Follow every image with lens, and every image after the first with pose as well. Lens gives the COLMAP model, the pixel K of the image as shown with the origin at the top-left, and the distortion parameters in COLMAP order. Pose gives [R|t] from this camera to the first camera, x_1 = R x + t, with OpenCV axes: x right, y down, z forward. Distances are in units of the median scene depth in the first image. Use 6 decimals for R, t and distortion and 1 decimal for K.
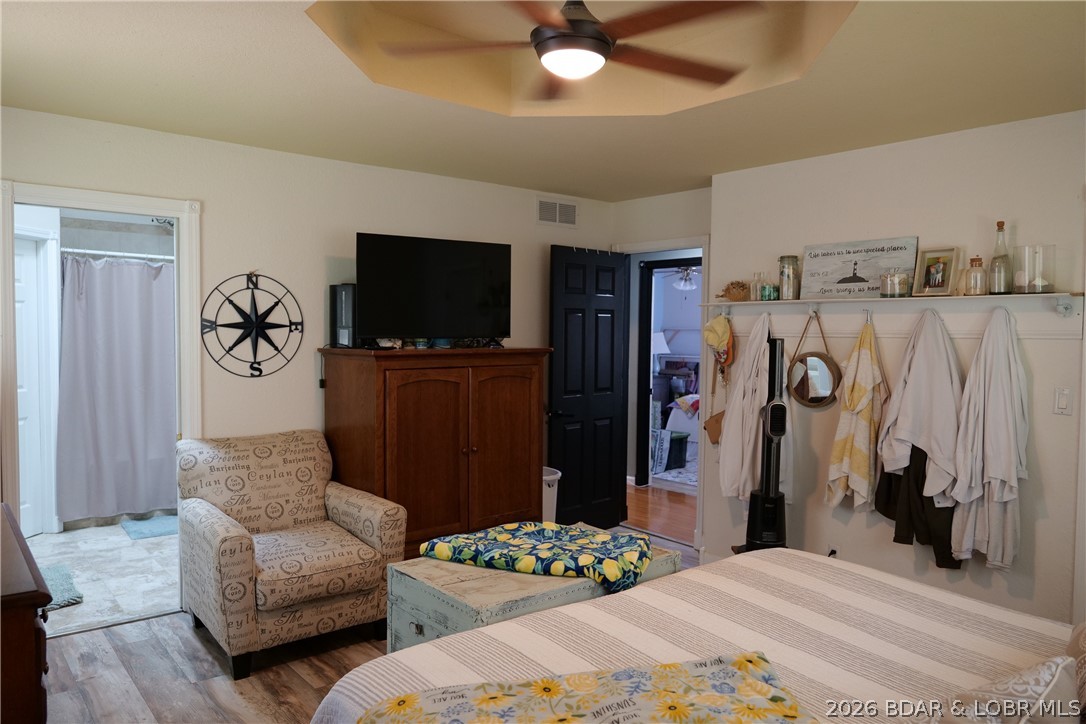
lens RADIAL K [[771.7, 0, 543.0], [0, 771.7, 362.0], [0, 0, 1]] dist [0.000183, 0.000228]
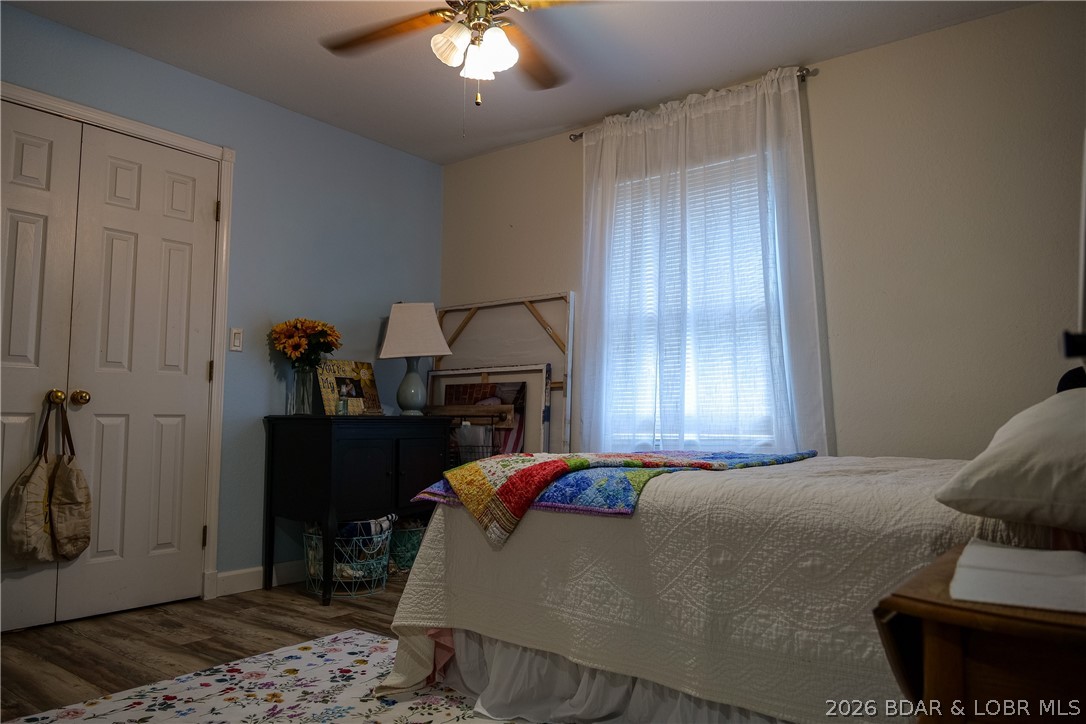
lens RADIAL K [[771.7, 0, 543.0], [0, 771.7, 362.0], [0, 0, 1]] dist [0.000183, 0.000228]
pose [[0.975025, -0.002502, 0.222081, 0.122803], [0.028273, 0.993199, -0.112942, 0.035017], [-0.220288, 0.116401, 0.968465, 0.613004]]
